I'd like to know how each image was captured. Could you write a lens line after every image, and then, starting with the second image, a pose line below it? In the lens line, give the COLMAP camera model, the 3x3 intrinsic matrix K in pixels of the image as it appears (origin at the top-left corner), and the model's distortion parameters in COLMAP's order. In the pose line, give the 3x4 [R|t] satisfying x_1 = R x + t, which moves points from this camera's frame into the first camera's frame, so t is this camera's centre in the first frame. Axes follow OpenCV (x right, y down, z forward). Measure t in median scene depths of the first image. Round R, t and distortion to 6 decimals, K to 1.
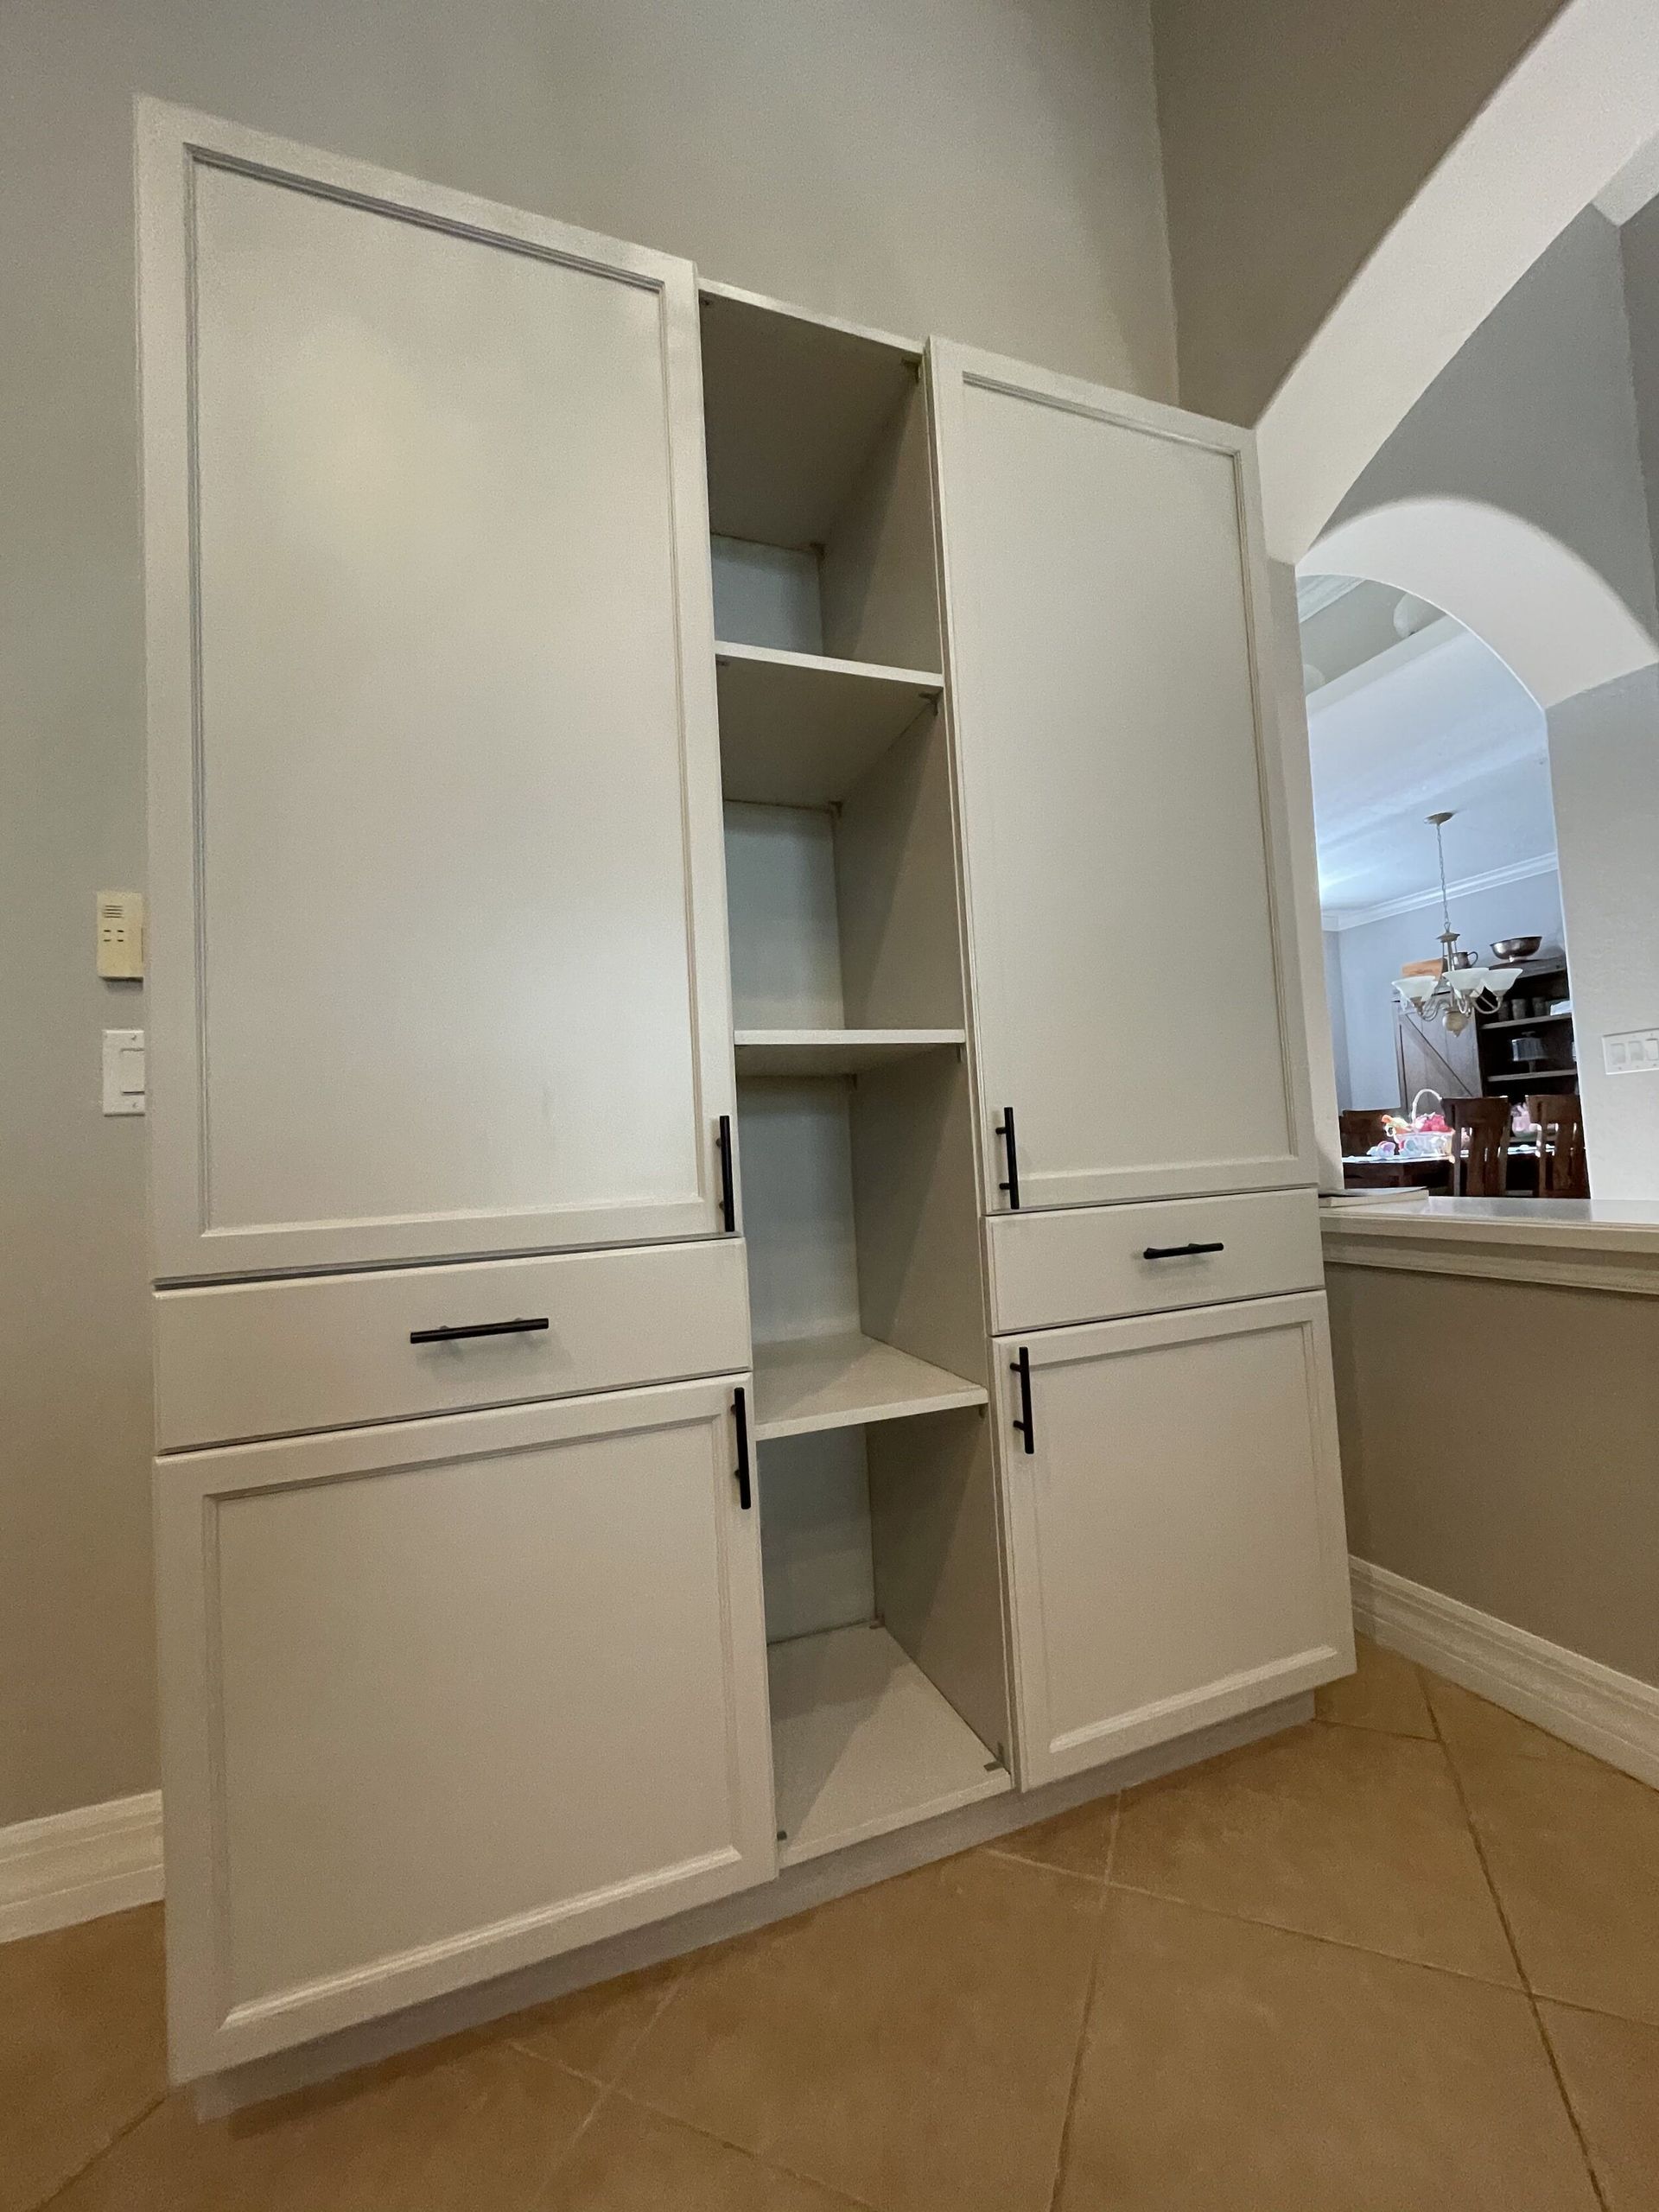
lens RADIAL K [[899.8, 0, 823.6], [0, 899.8, 1109.8], [0, 0, 1]] dist [0.001278, 0.000488]
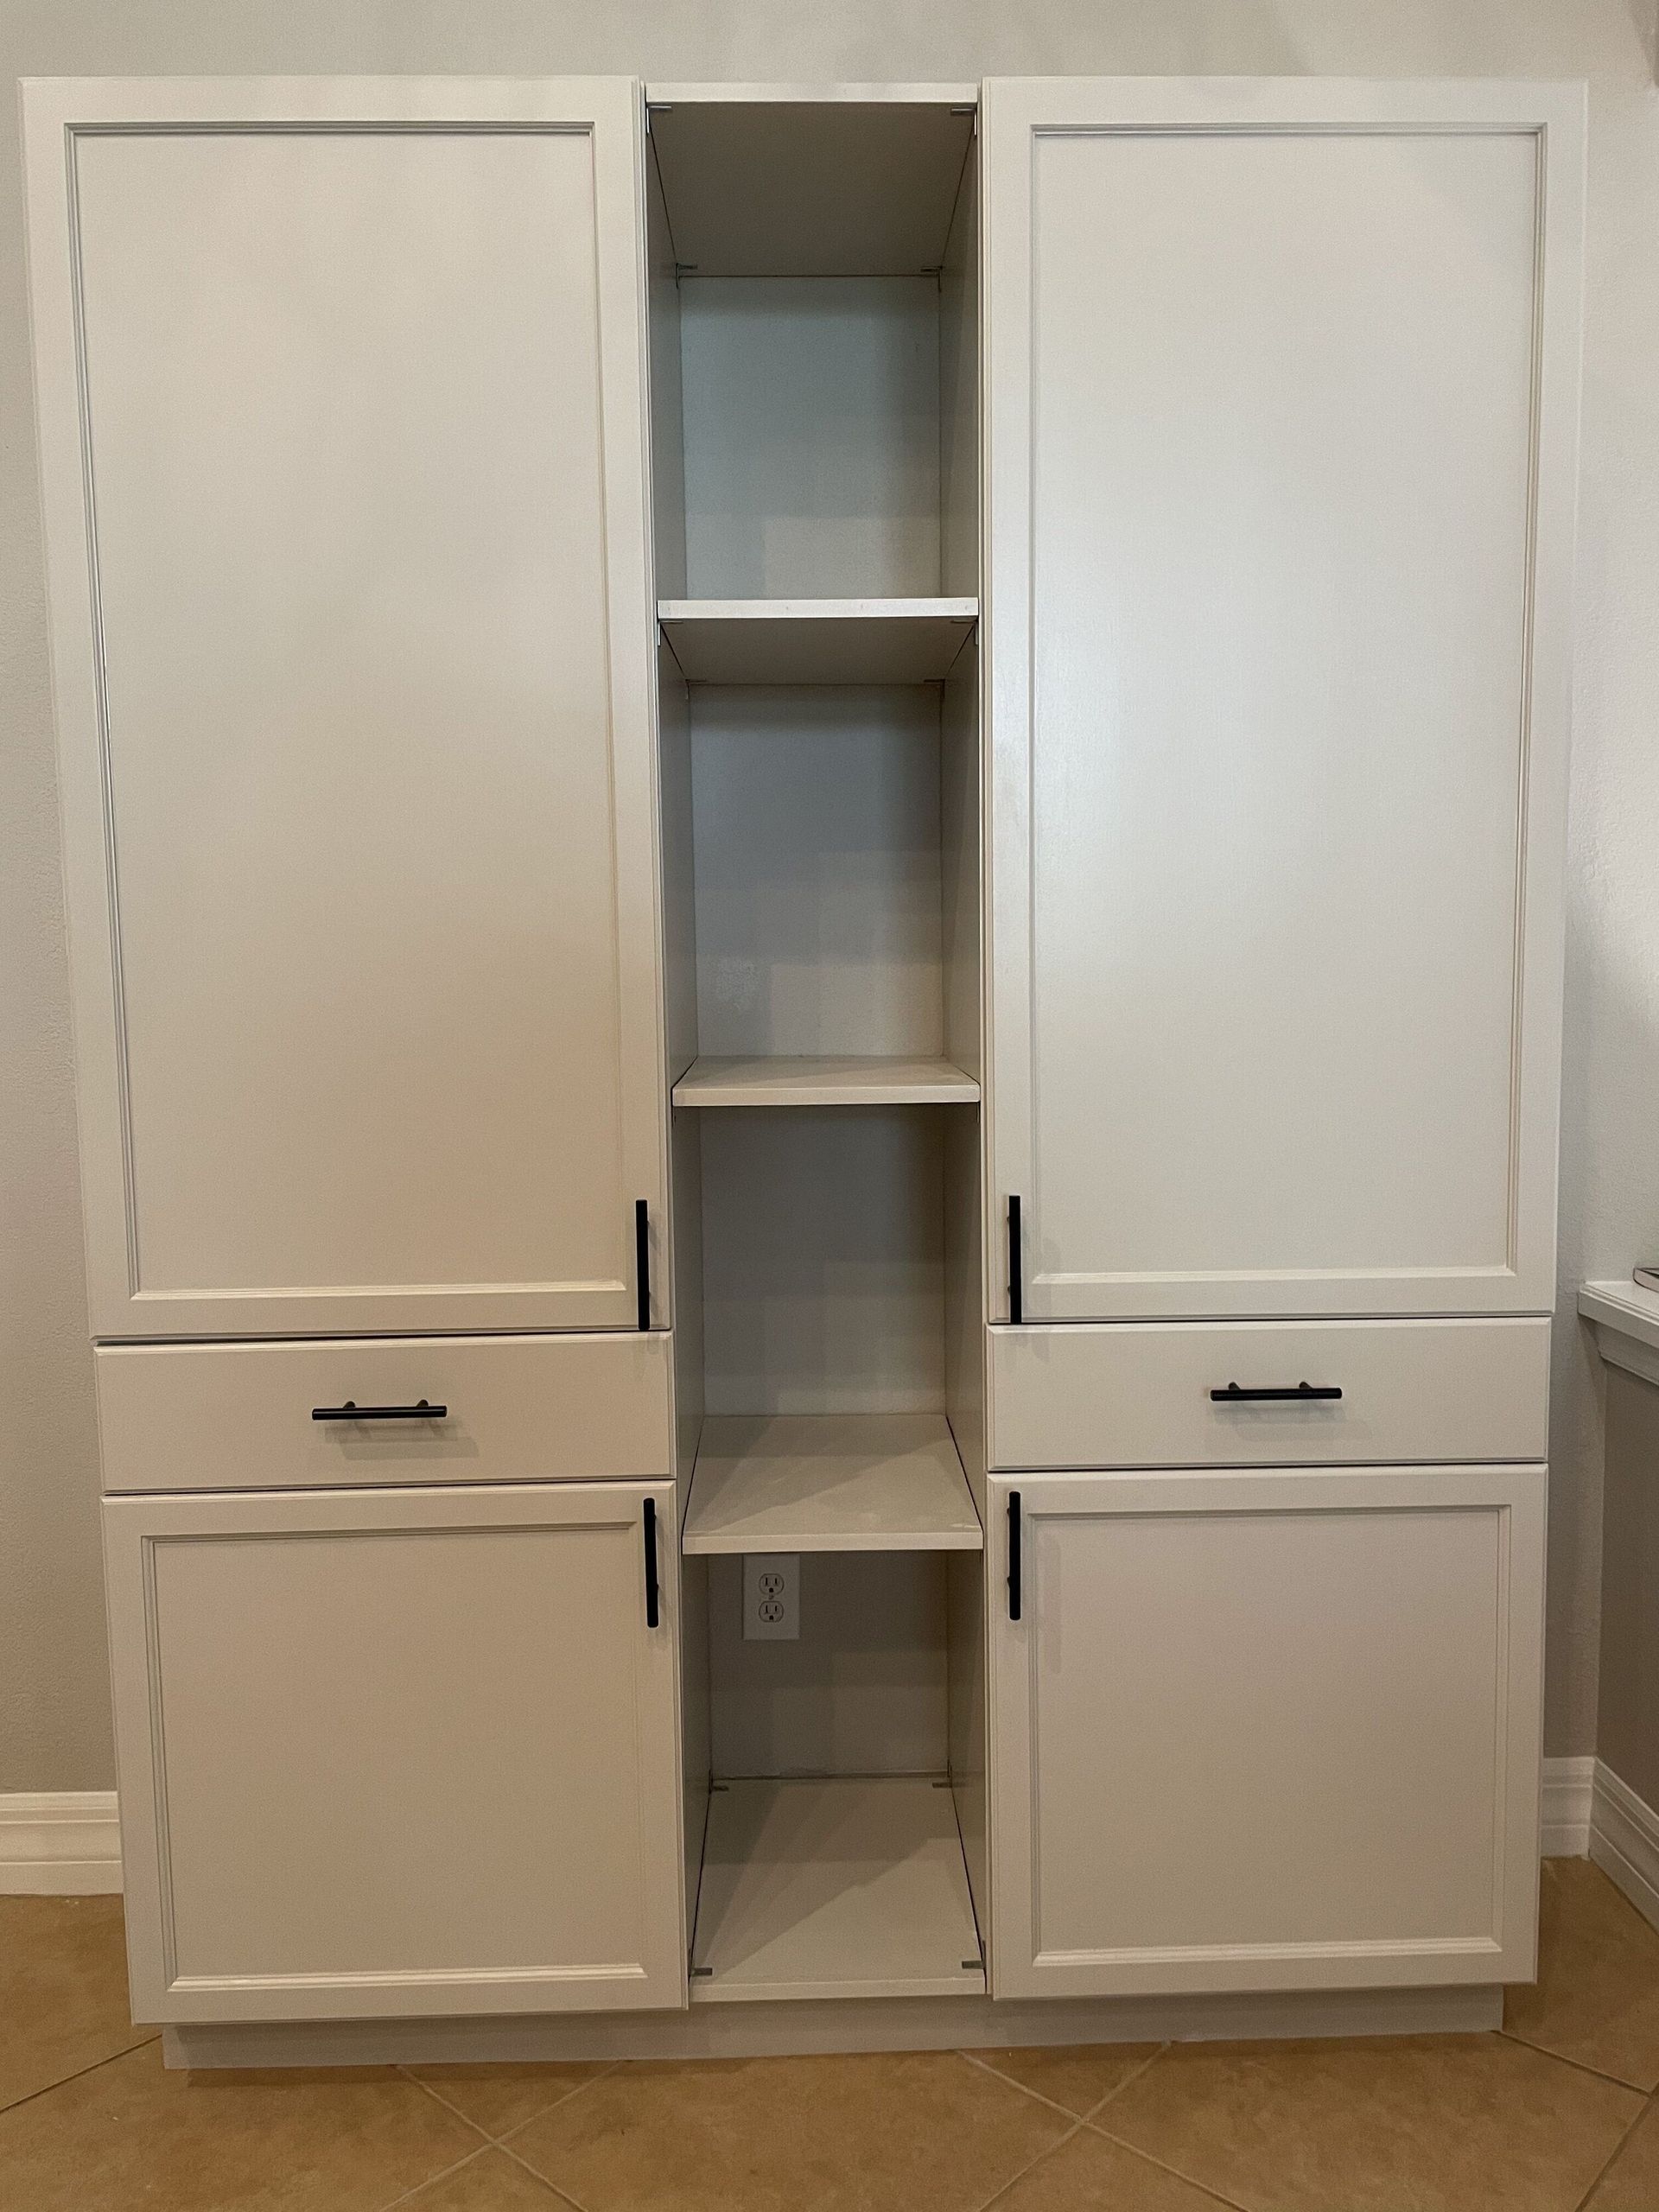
lens RADIAL K [[1706.3, 0, 826.7], [0, 1706.3, 1096.4], [0, 0, 1]] dist [0.070784, -0.059745]
pose [[0.943040, 0.072965, -0.324578, 0.536067], [-0.019483, 0.986090, 0.165066, -0.334623], [0.332107, -0.149340, 0.931344, -0.428272]]
